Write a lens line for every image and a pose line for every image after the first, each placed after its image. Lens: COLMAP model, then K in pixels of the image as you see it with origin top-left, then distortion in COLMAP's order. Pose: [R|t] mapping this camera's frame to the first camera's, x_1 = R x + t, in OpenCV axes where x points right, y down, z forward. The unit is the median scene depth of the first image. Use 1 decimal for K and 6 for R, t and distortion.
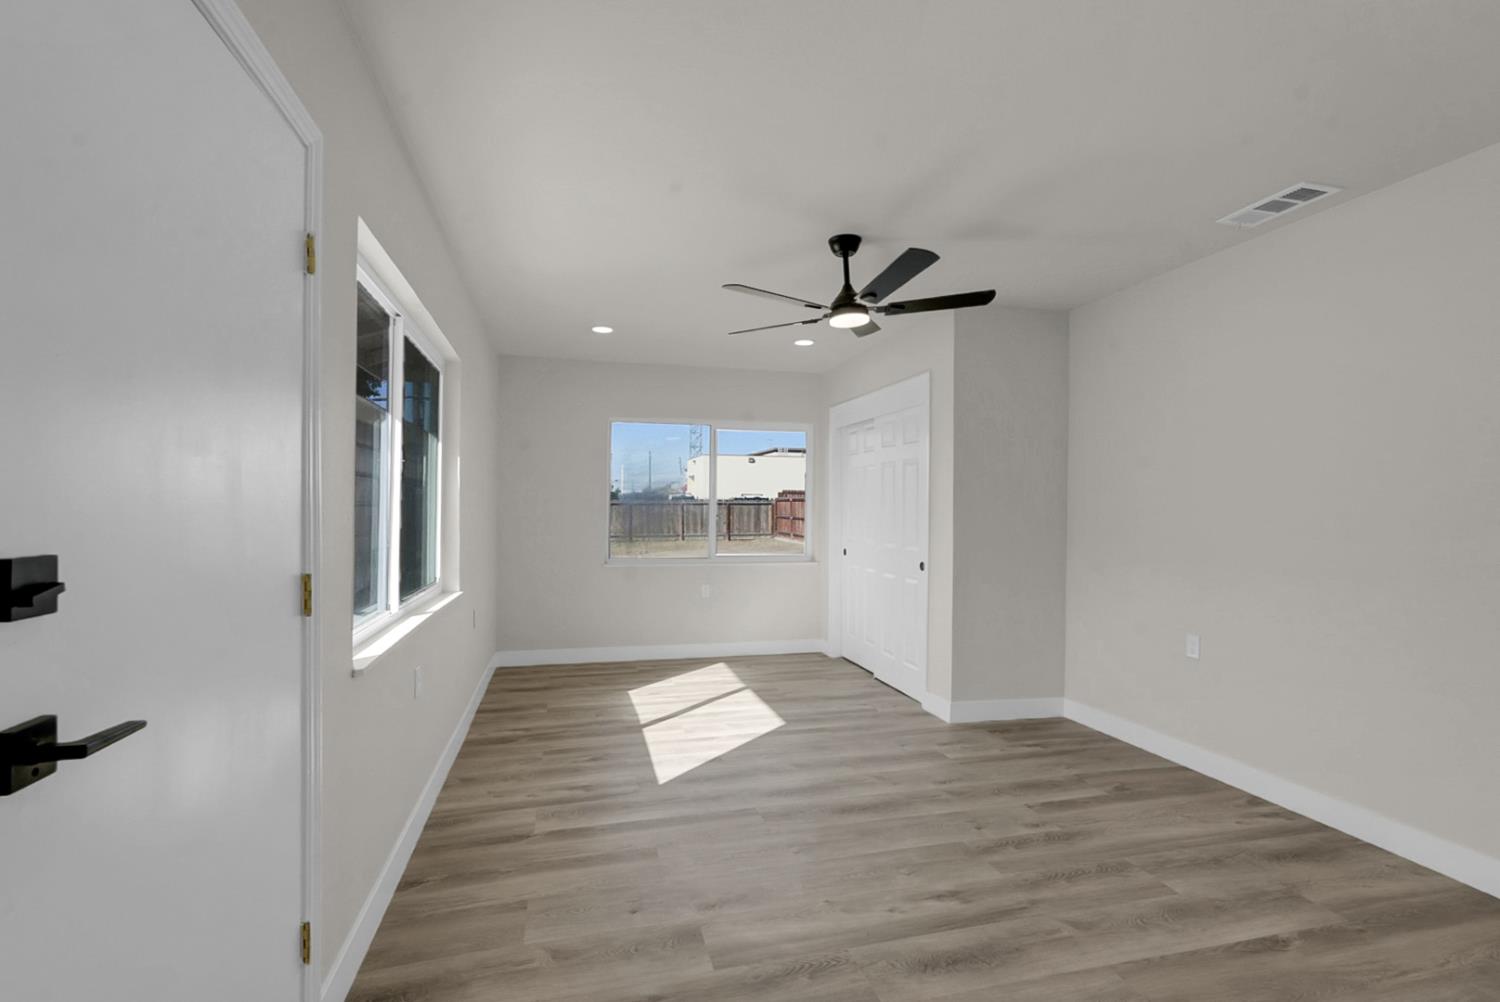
lens RADIAL K [[670.1, 0, 738.9], [0, 670.1, 514.7], [0, 0, 1]] dist [-0.012676, 0.003544]
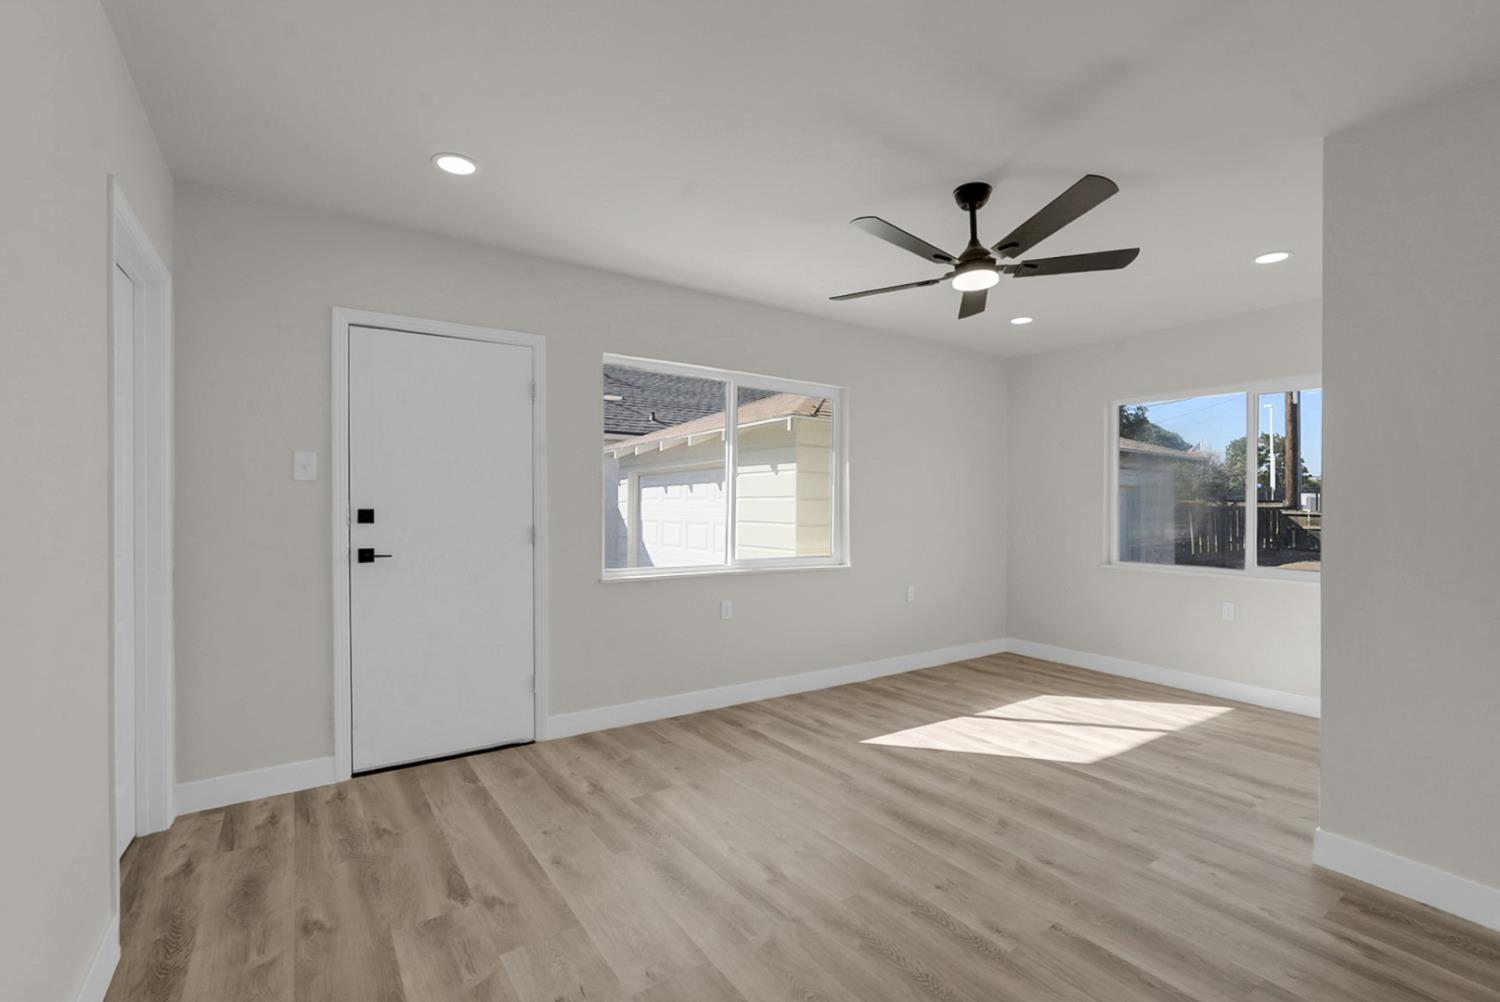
lens RADIAL K [[670.1, 0, 740.3], [0, 670.1, 497.2], [0, 0, 1]] dist [-0.012676, 0.003544]
pose [[0.351056, -0.010641, -0.936294, 0.833839], [-0.011822, 0.999805, -0.015795, 0.006276], [0.936280, 0.016614, 0.350862, 0.382631]]
